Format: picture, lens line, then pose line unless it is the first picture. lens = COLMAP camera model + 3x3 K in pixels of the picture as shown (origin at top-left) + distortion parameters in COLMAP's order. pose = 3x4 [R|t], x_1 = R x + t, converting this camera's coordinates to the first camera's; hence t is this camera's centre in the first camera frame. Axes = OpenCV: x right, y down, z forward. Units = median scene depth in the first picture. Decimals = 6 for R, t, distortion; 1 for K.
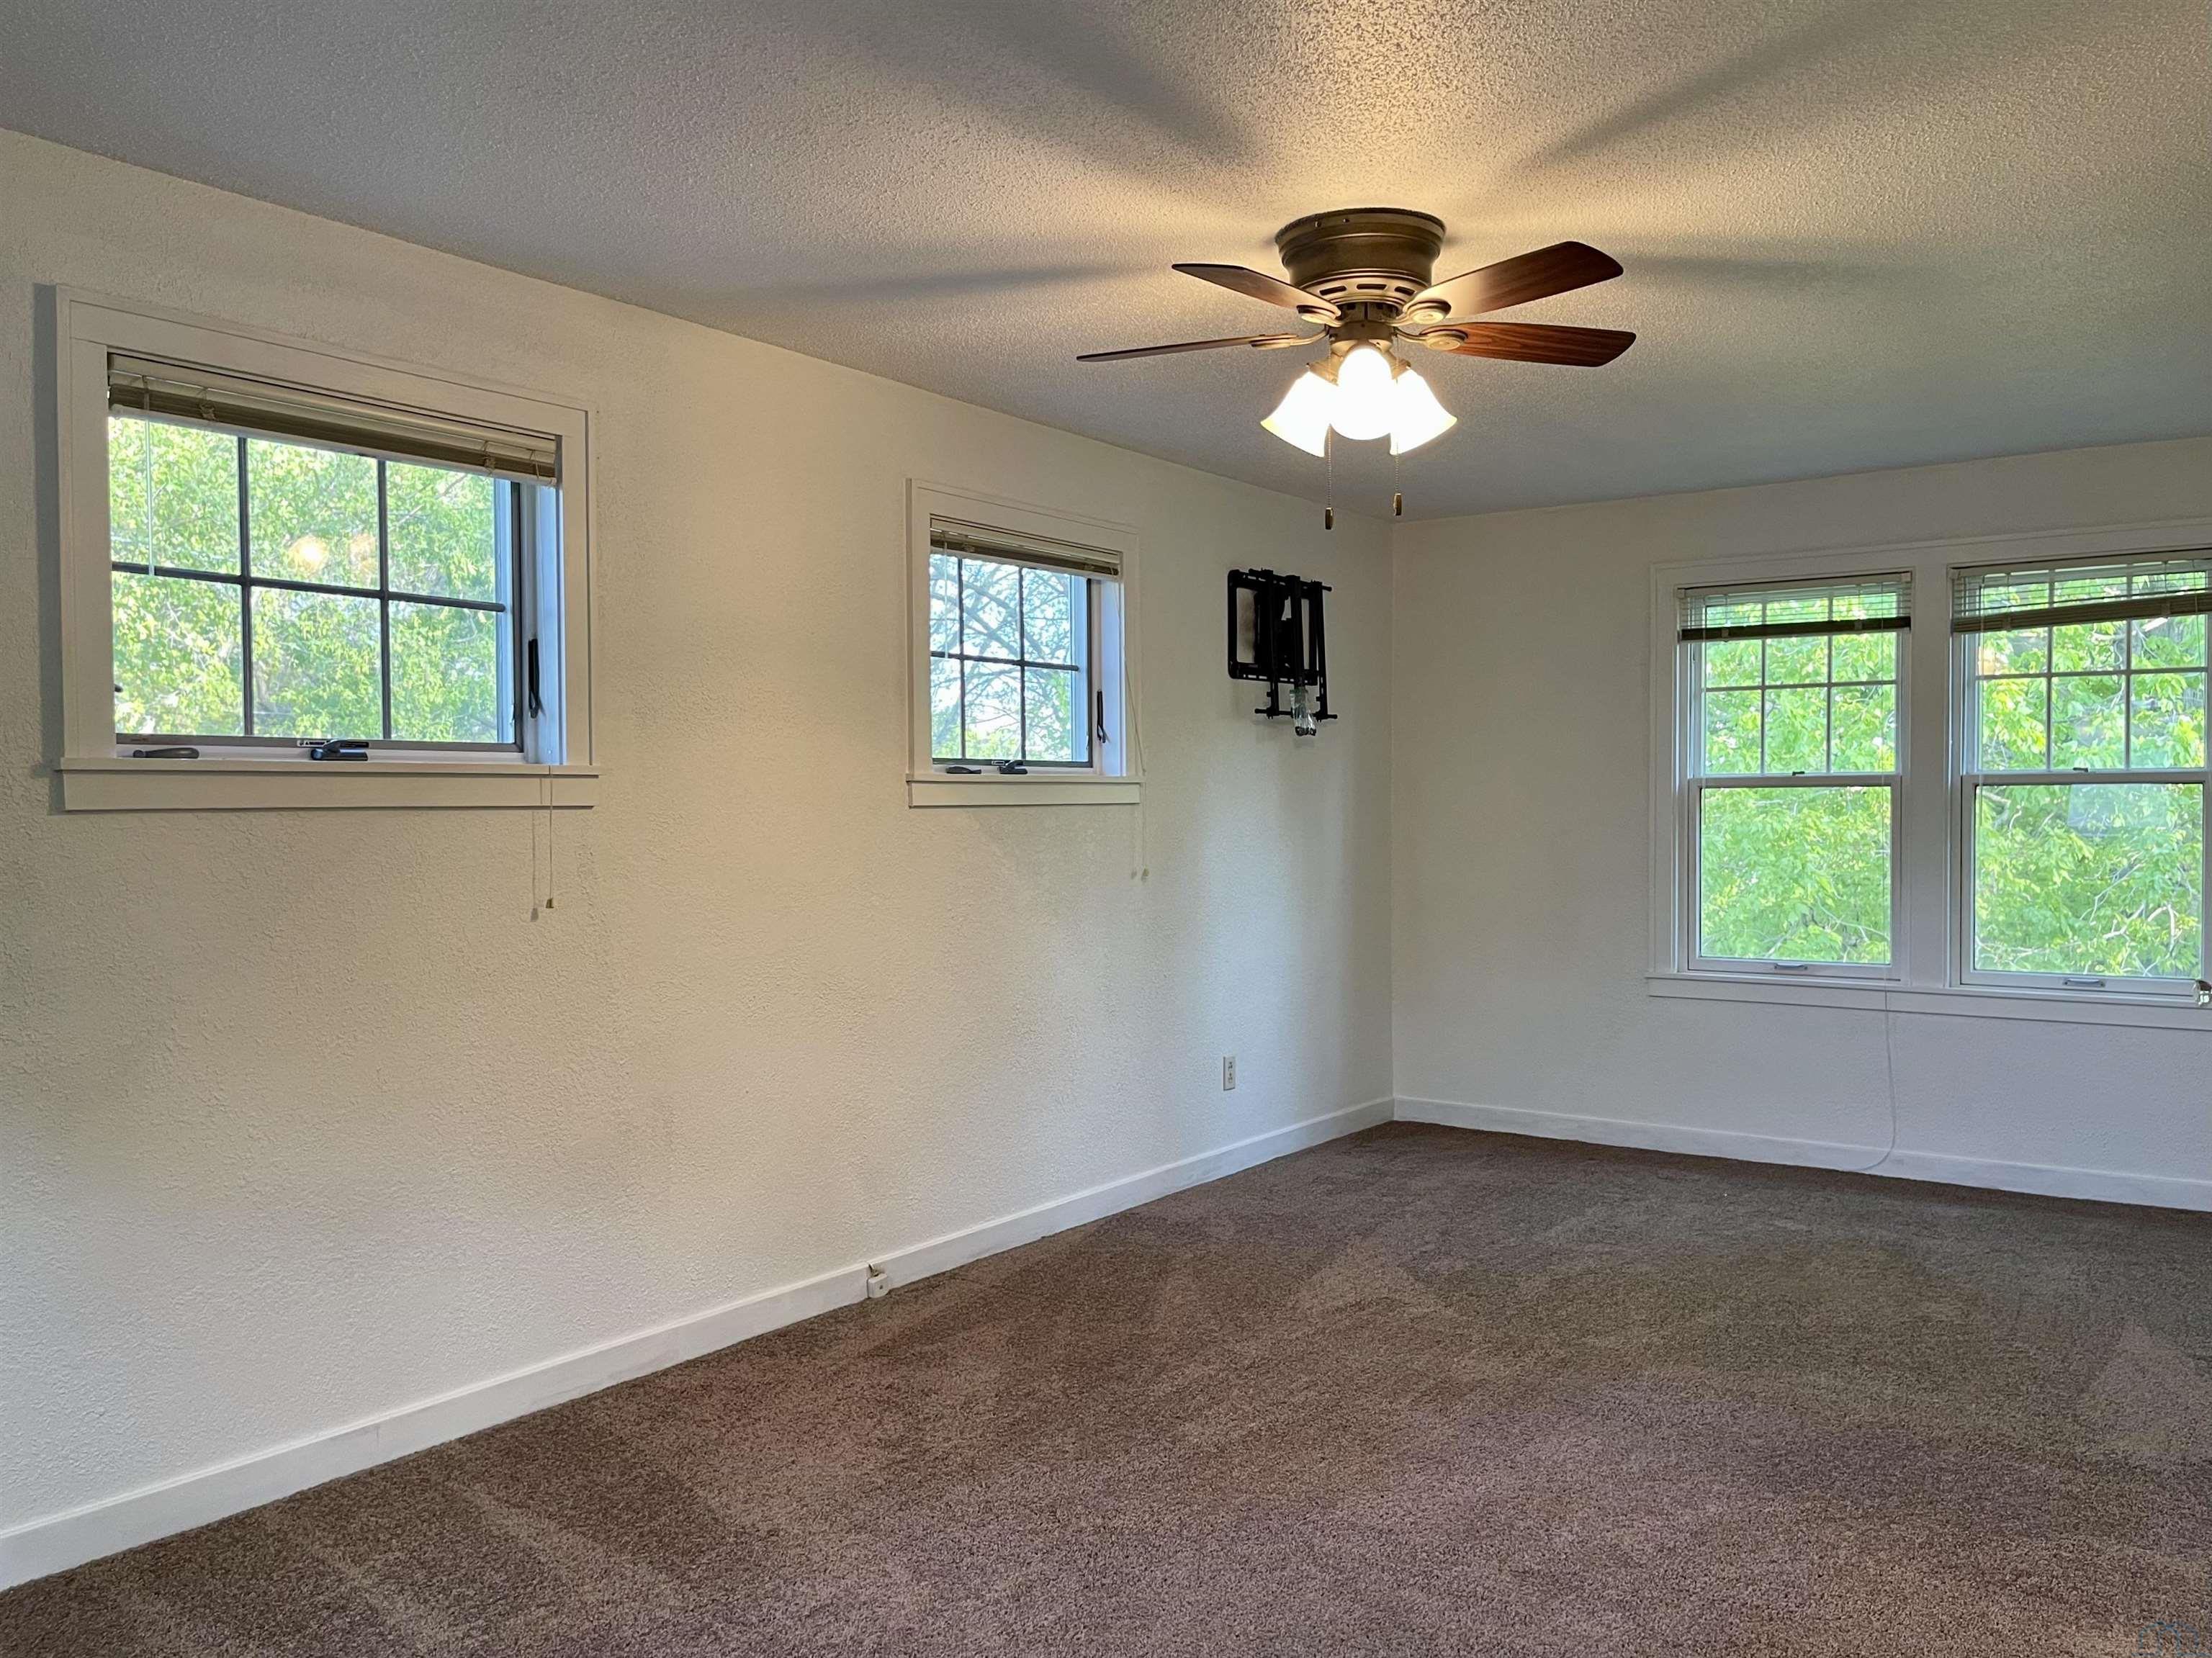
lens RADIAL K [[1721.7, 0, 1115.3], [0, 1721.7, 826.0], [0, 0, 1]] dist [0.017391, -0.001941]
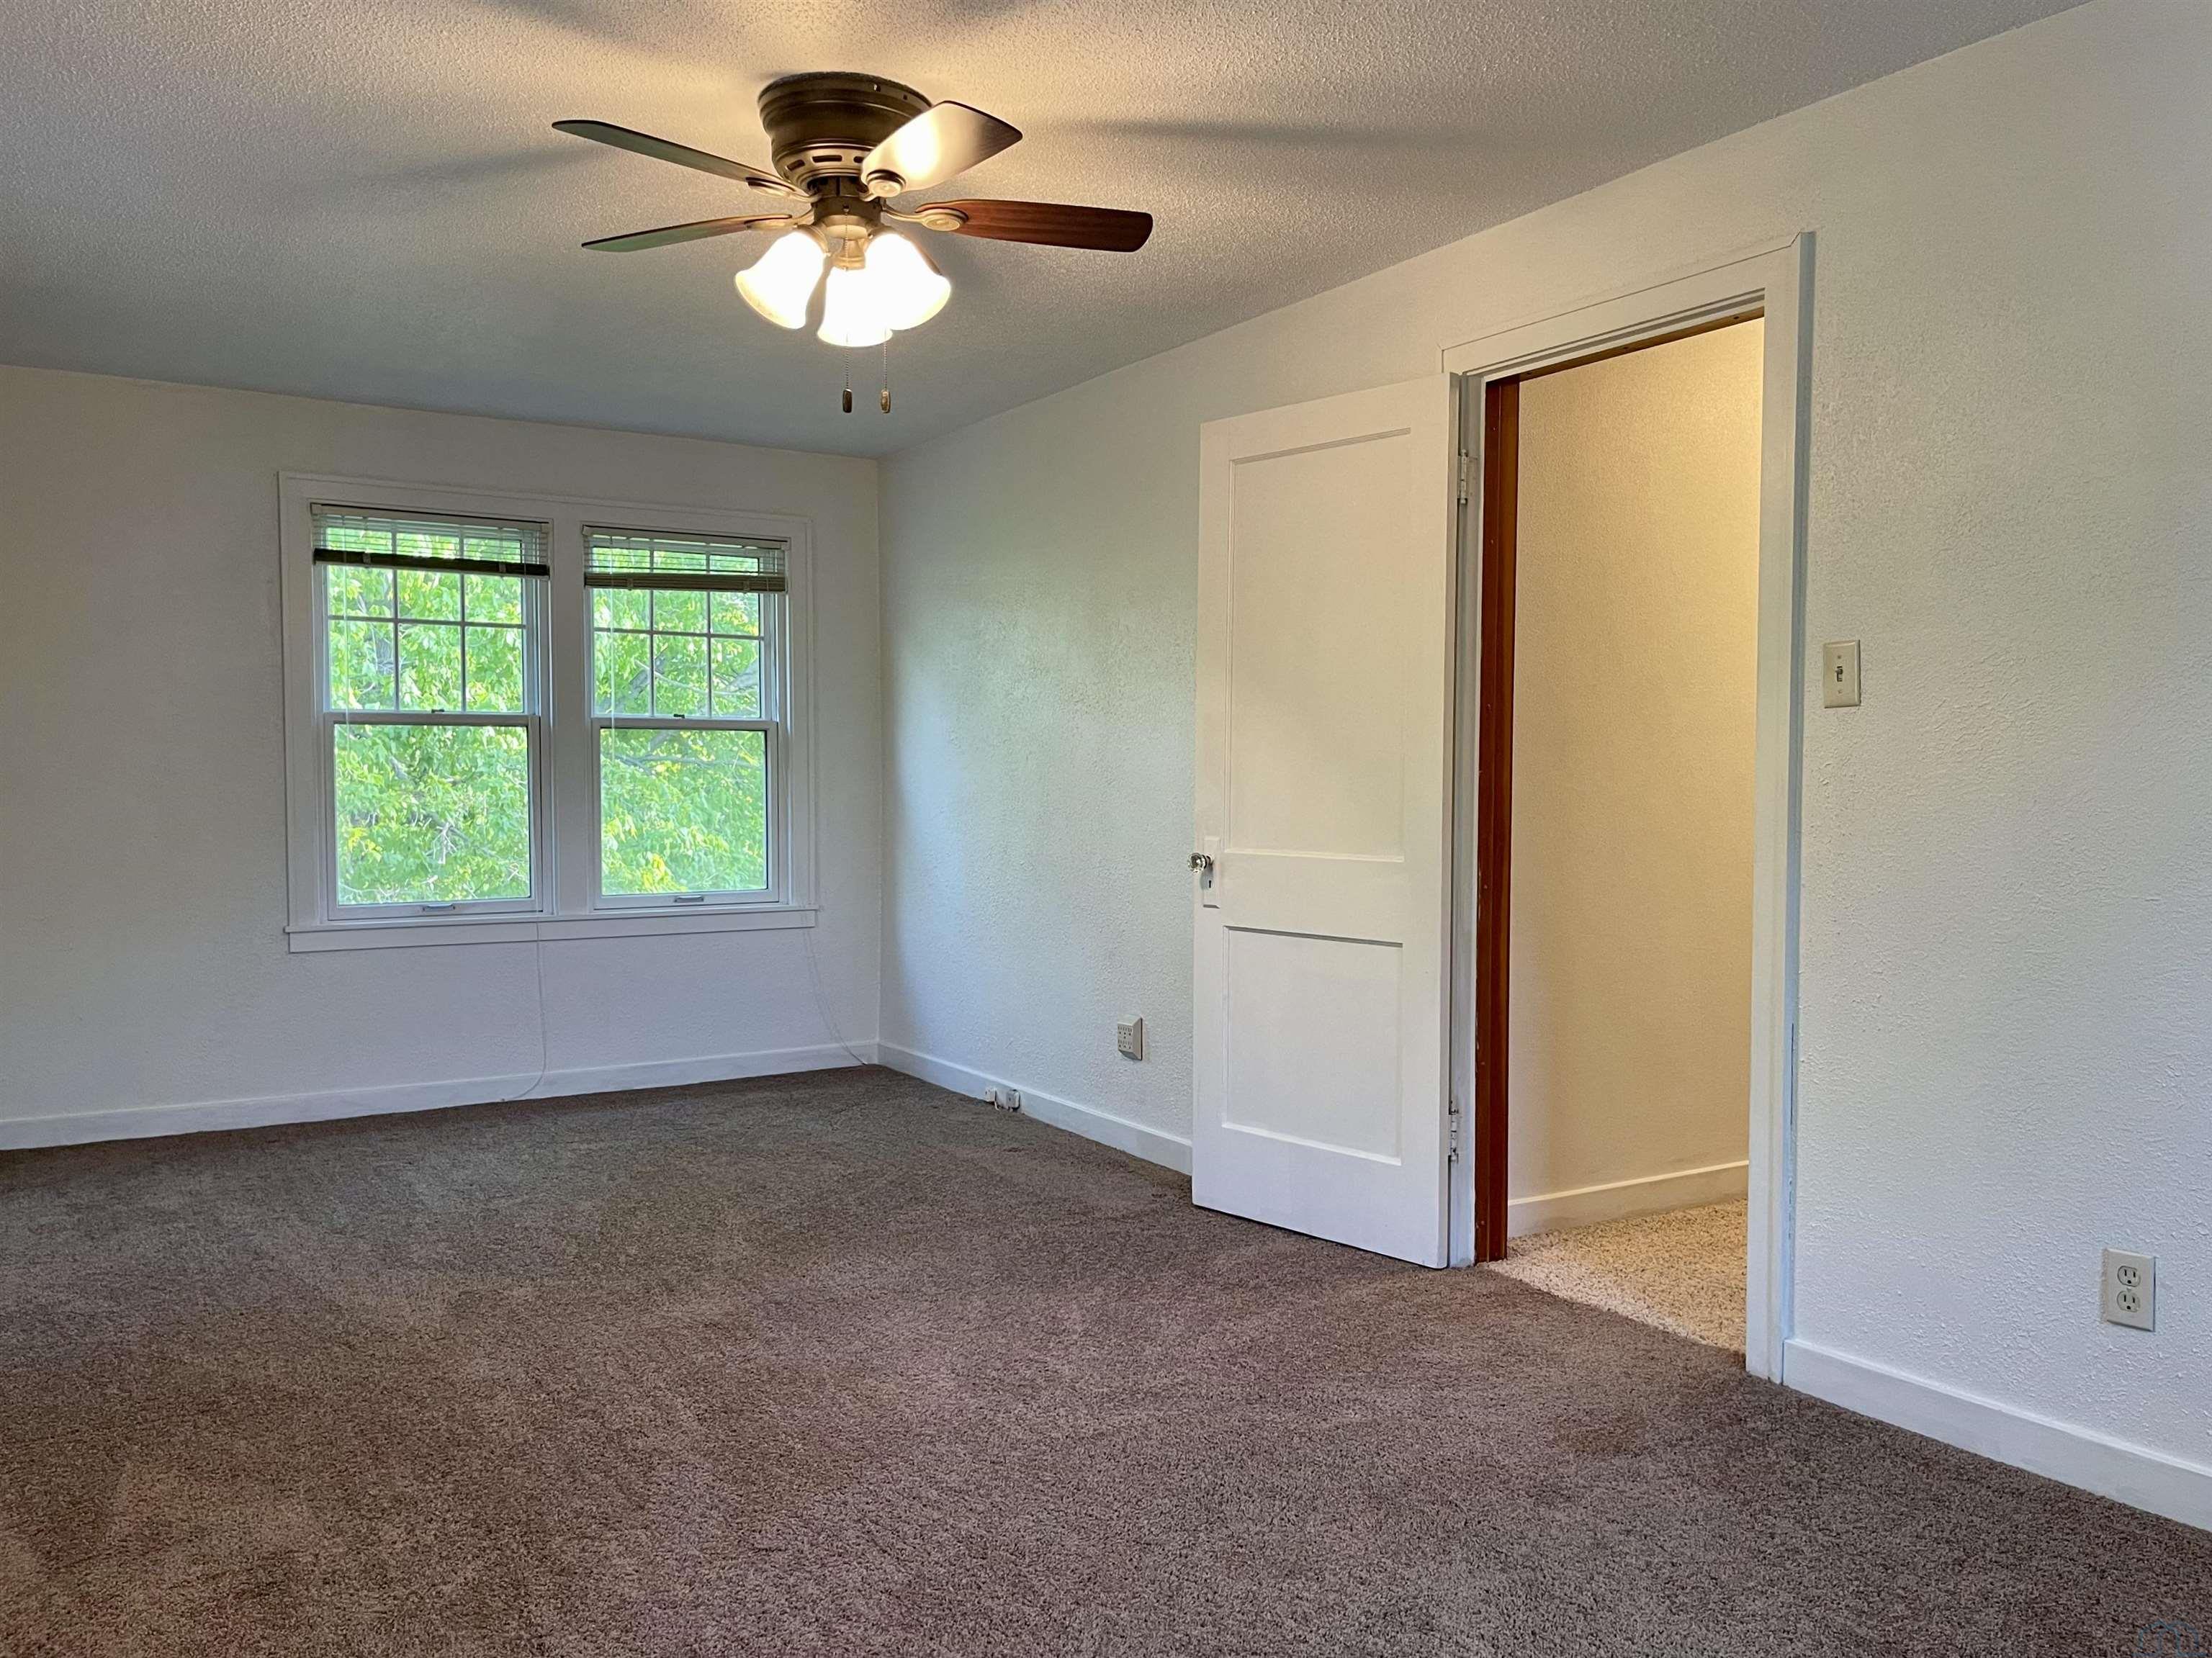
lens RADIAL K [[1721.7, 0, 1113.7], [0, 1721.7, 838.6], [0, 0, 1]] dist [0.017391, -0.001941]
pose [[0.379374, -0.028471, 0.924805, -0.387075], [0.008550, 0.999592, 0.027266, 0.019540], [-0.925204, -0.002437, 0.379463, 0.281618]]
